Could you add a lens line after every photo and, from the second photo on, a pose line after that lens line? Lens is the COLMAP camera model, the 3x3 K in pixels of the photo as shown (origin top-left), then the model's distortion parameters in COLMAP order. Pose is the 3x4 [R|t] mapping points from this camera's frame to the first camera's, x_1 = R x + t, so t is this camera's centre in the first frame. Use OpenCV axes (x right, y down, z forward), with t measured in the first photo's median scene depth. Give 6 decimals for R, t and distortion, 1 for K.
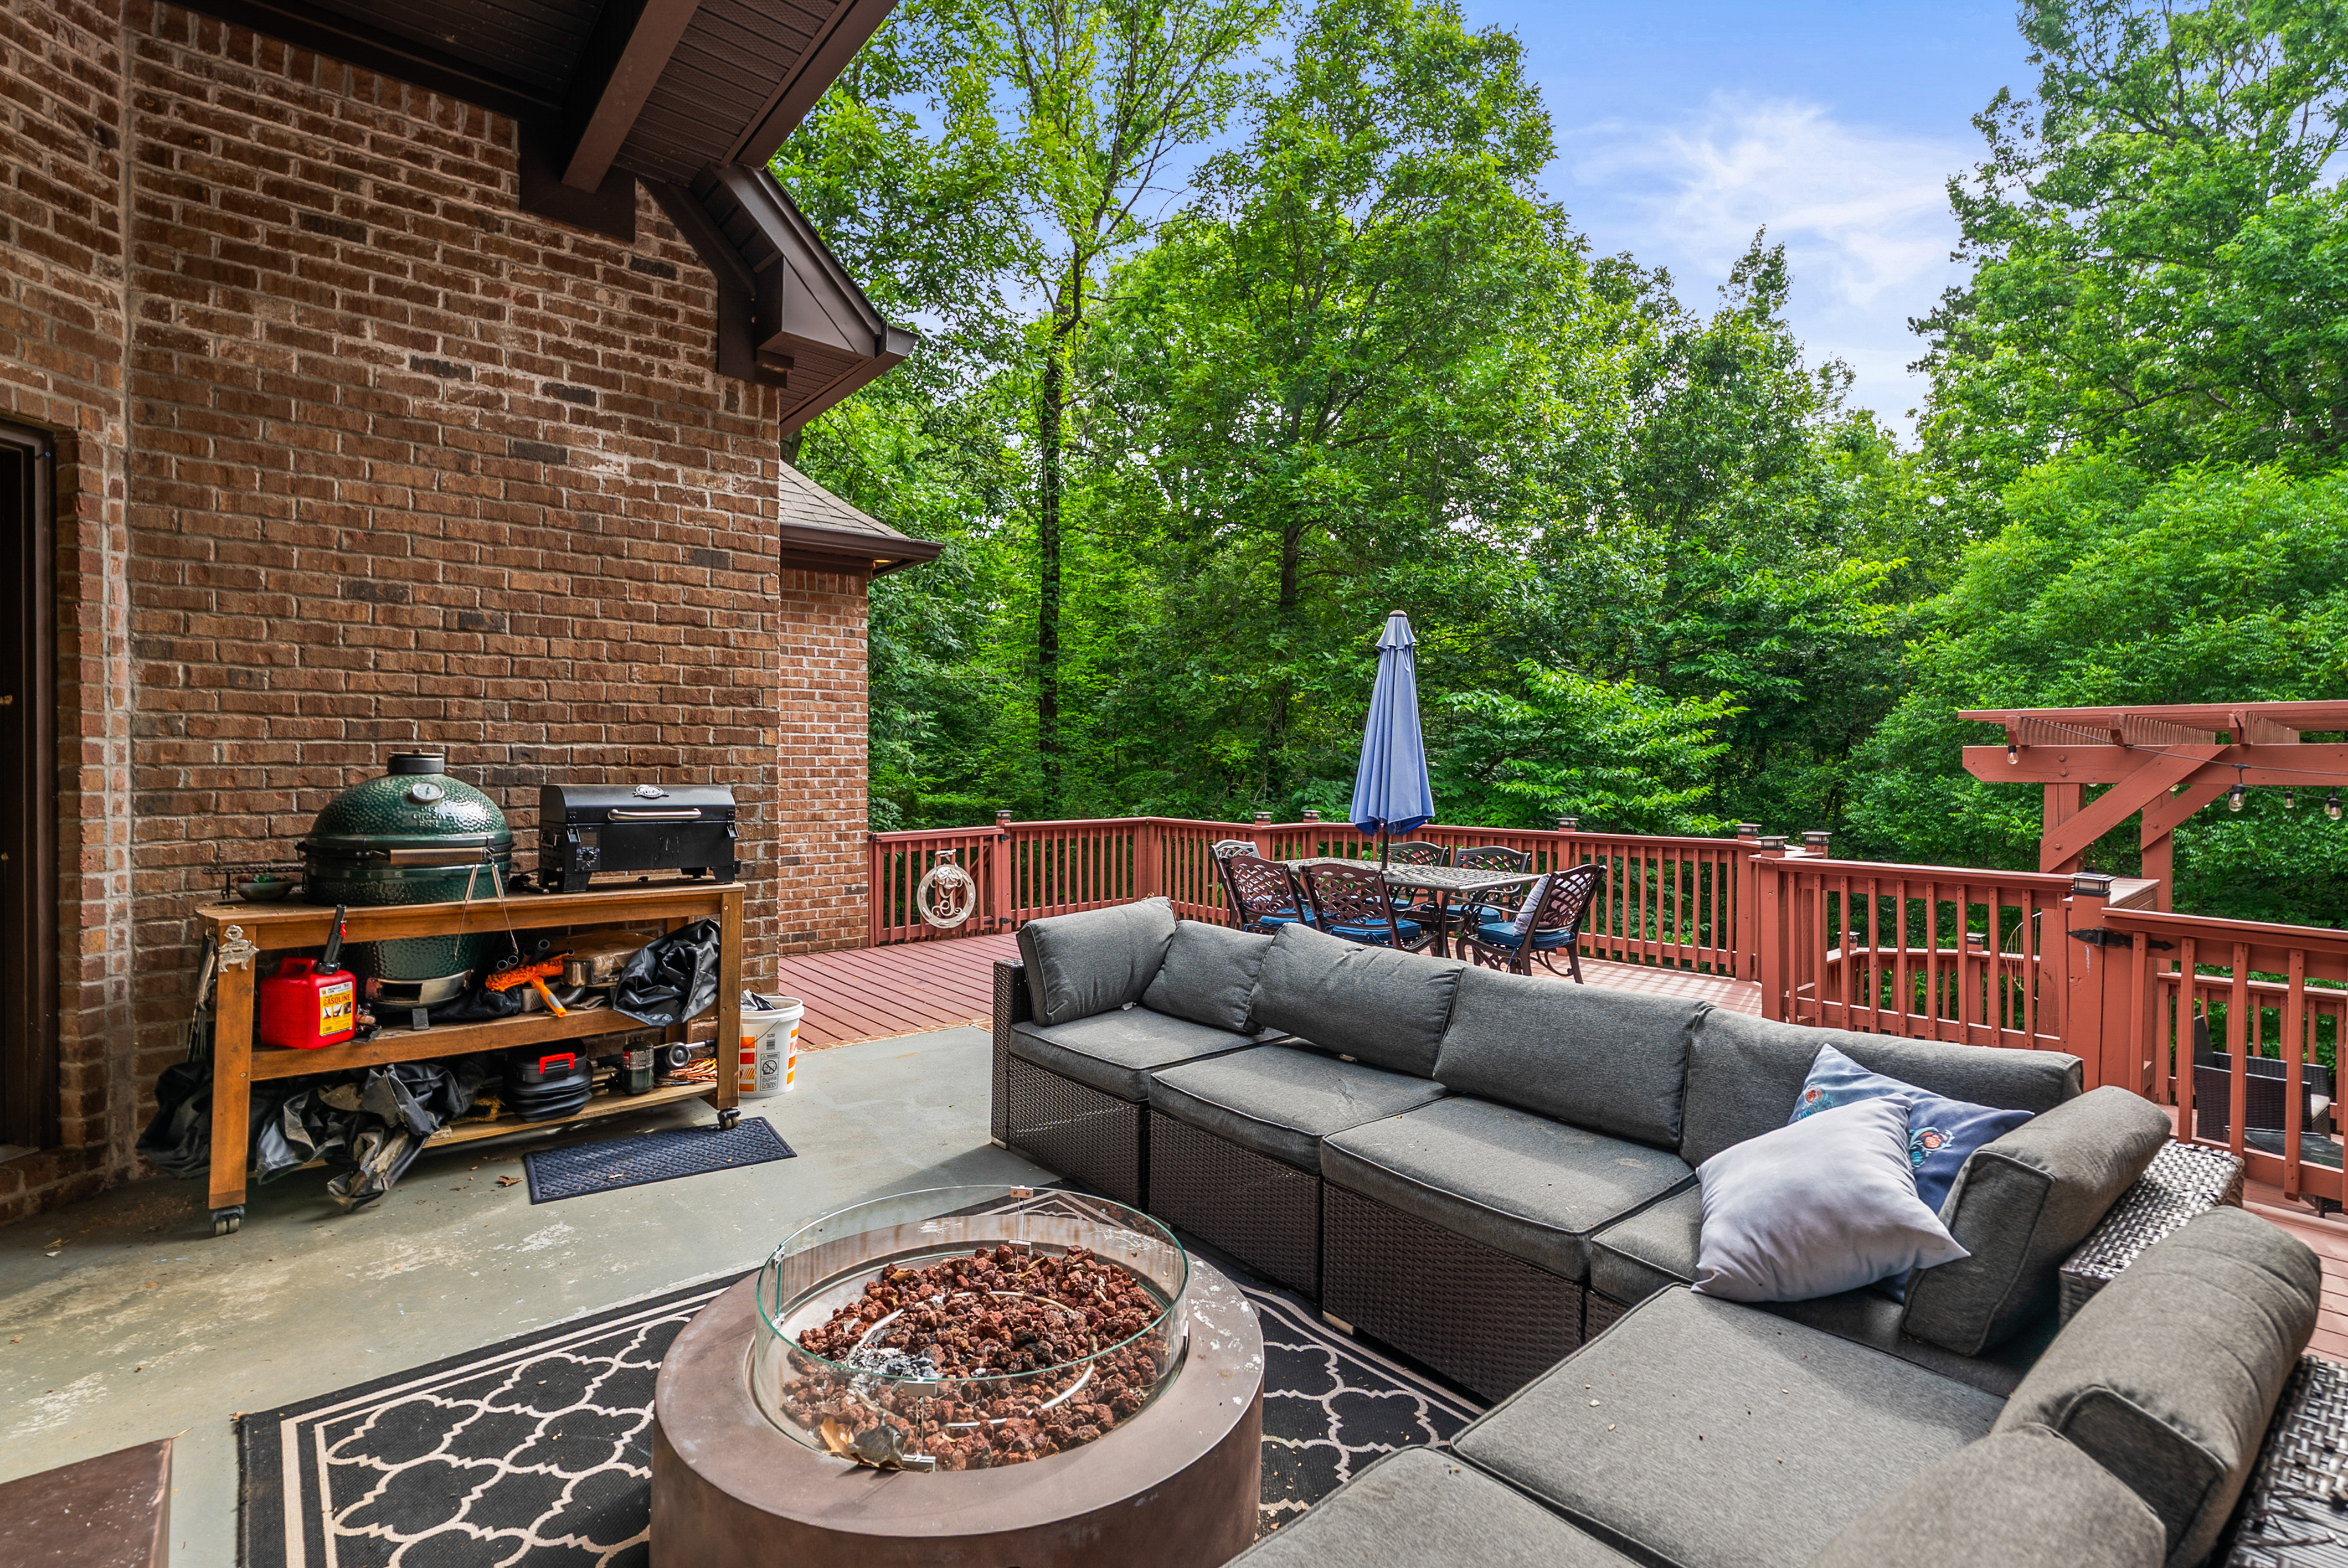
lens RADIAL K [[1060.8, 0, 1186.7], [0, 1060.8, 770.1], [0, 0, 1]] dist [-0.008634, 0.001236]
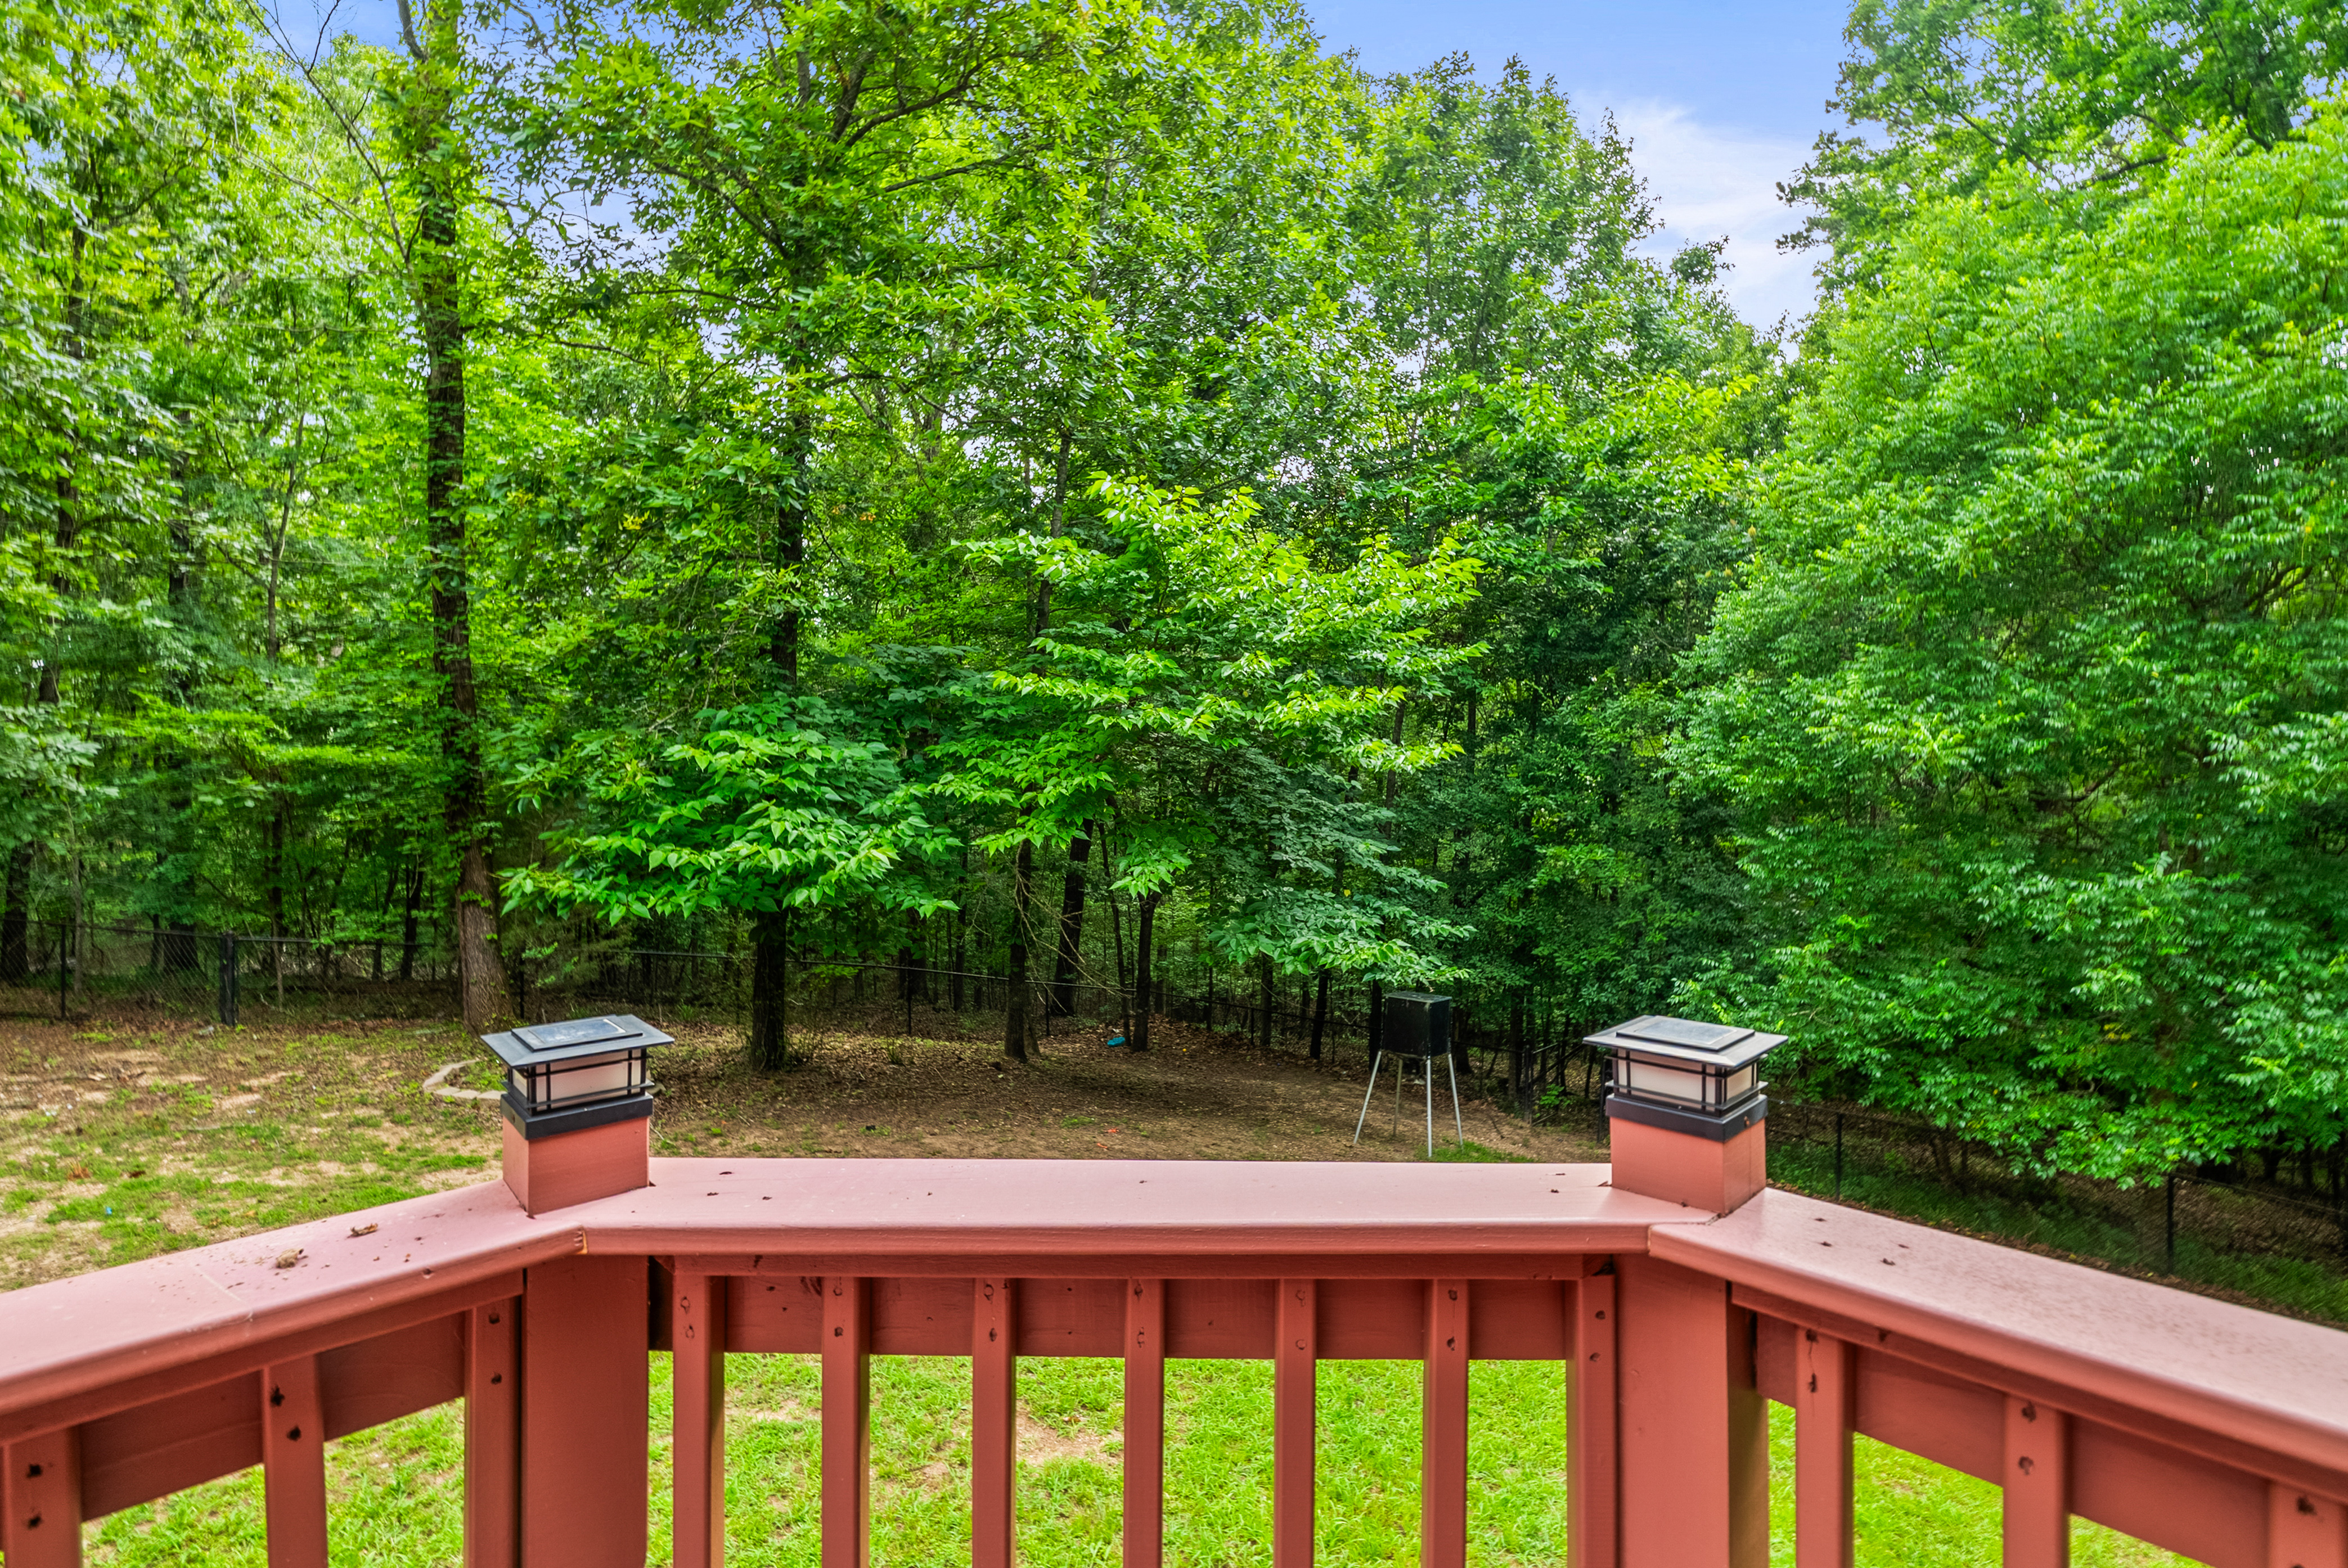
lens RADIAL K [[1060.8, 0, 1161.5], [0, 1060.8, 787.9], [0, 0, 1]] dist [-0.008634, 0.001236]
pose [[0.998237, -0.013789, 0.057730, 0.323103], [0.012960, 0.999808, 0.014719, 0.058510], [-0.057922, -0.013945, 0.998224, 0.427089]]
